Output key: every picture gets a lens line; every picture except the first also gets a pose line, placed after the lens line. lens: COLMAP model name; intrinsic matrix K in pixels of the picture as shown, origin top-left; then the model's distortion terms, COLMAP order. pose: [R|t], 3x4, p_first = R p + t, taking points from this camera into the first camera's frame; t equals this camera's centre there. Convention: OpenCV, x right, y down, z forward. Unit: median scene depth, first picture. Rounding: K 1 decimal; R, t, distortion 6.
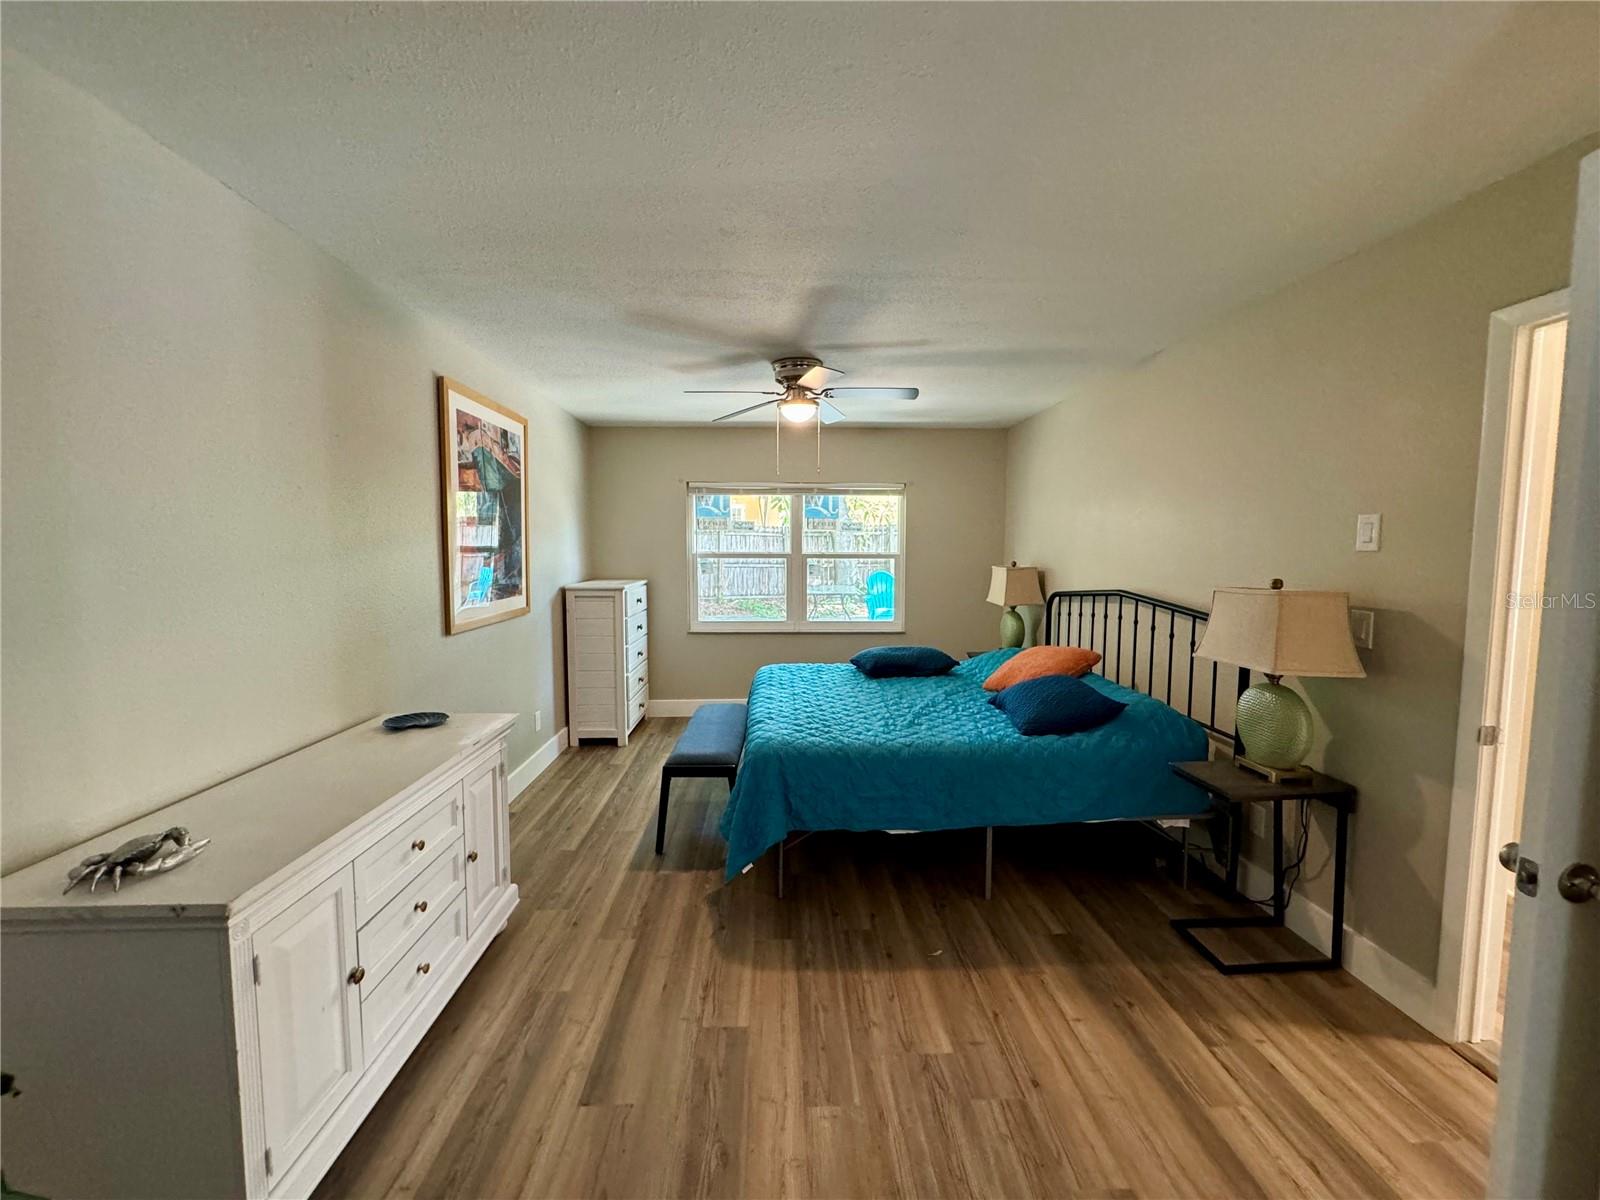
lens RADIAL K [[642.7, 0, 798.4], [0, 642.7, 595.5], [0, 0, 1]] dist [-0.002981, 0.000207]
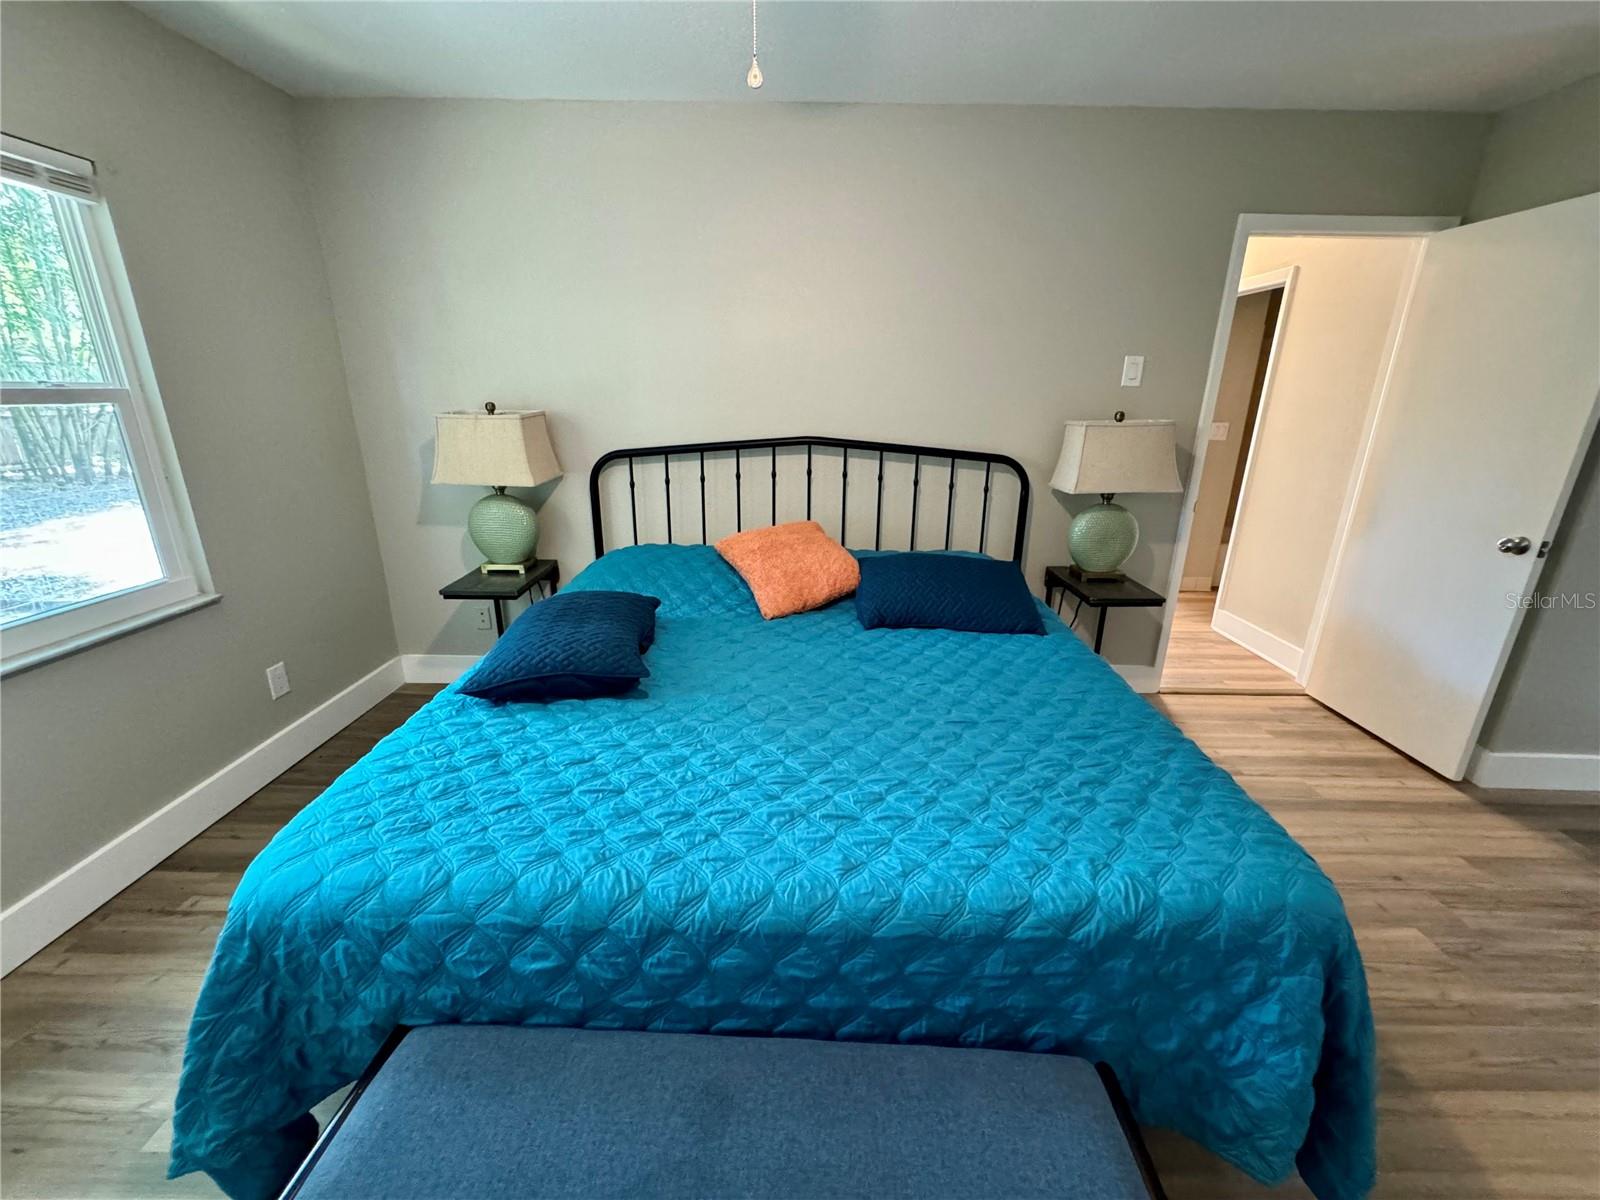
lens RADIAL K [[642.7, 0, 800.8], [0, 642.7, 595.3], [0, 0, 1]] dist [-0.002981, 0.000207]
pose [[0.047785, -0.302364, 0.951994, -0.484298], [0.065541, 0.951978, 0.299069, -0.097173], [-0.996705, 0.048104, 0.065307, 1.562324]]
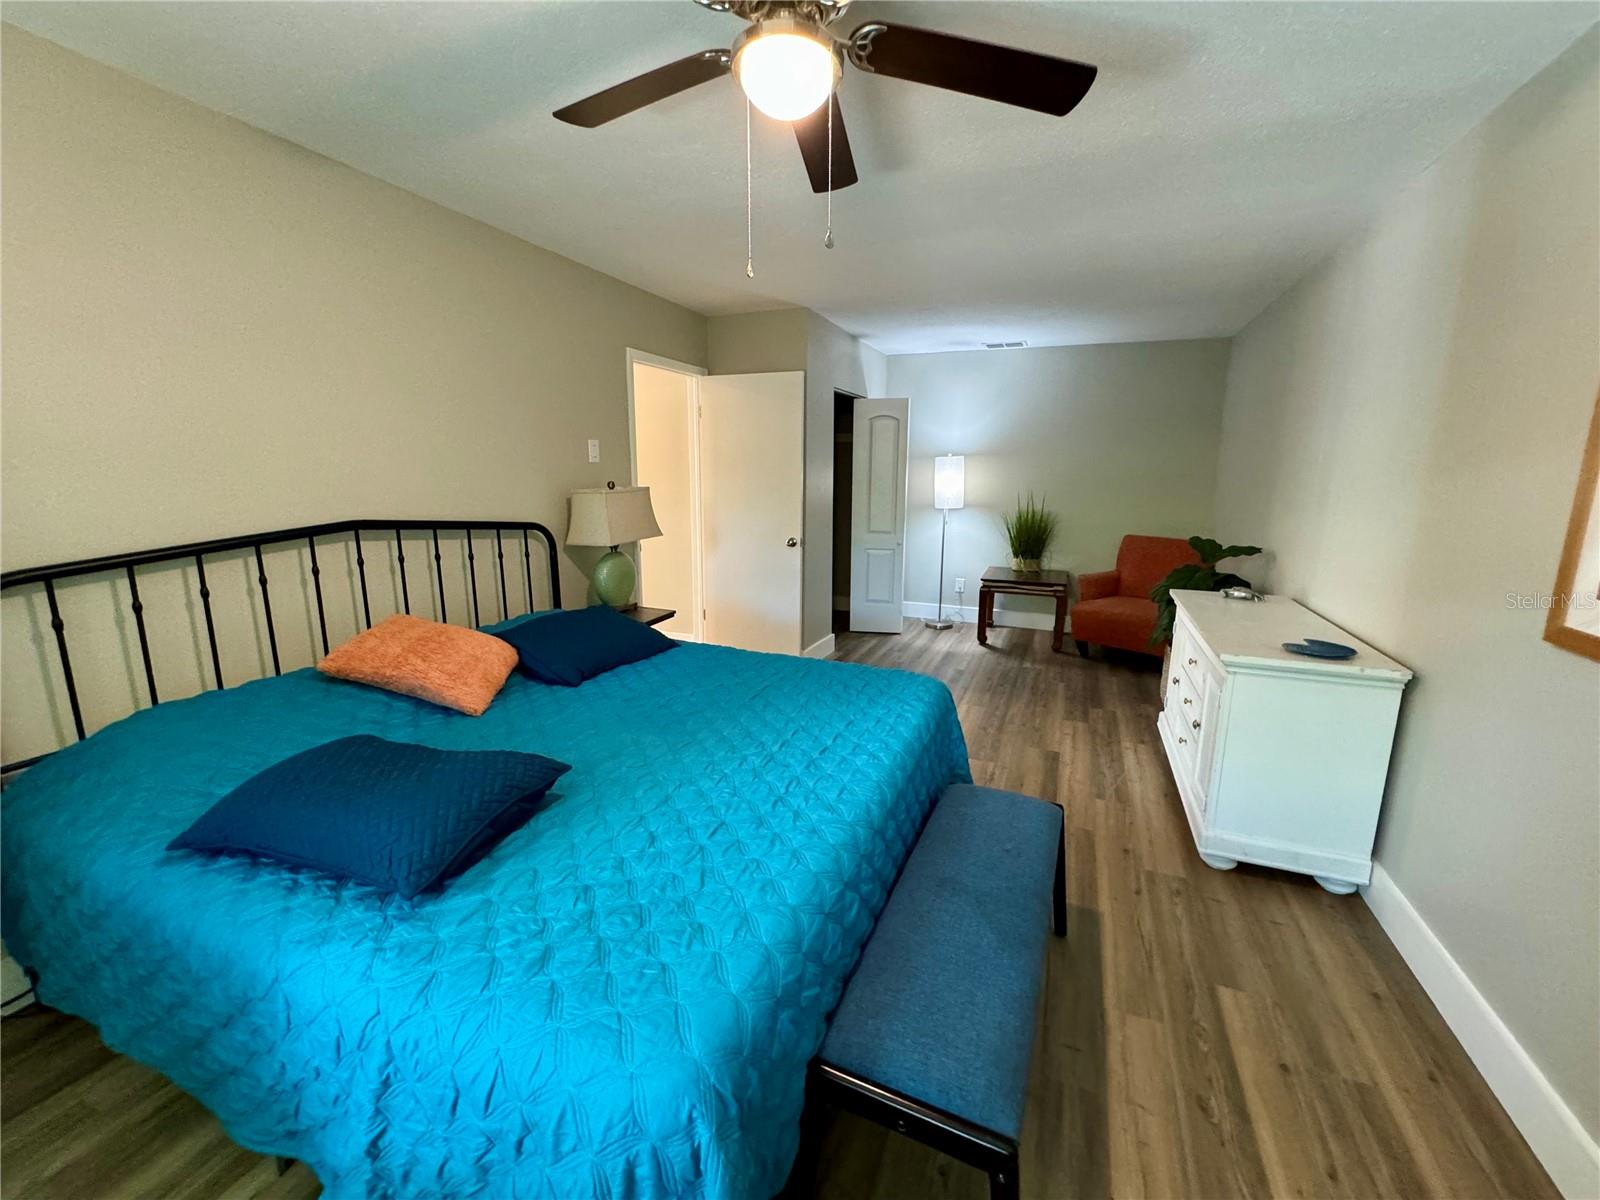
lens RADIAL K [[642.7, 0, 806.1], [0, 642.7, 595.1], [0, 0, 1]] dist [-0.002981, 0.000207]
pose [[-0.908262, -0.087352, 0.409181, -0.310255], [0.023920, 0.965524, 0.259214, -0.153079], [-0.417717, 0.245222, -0.874859, 2.260764]]
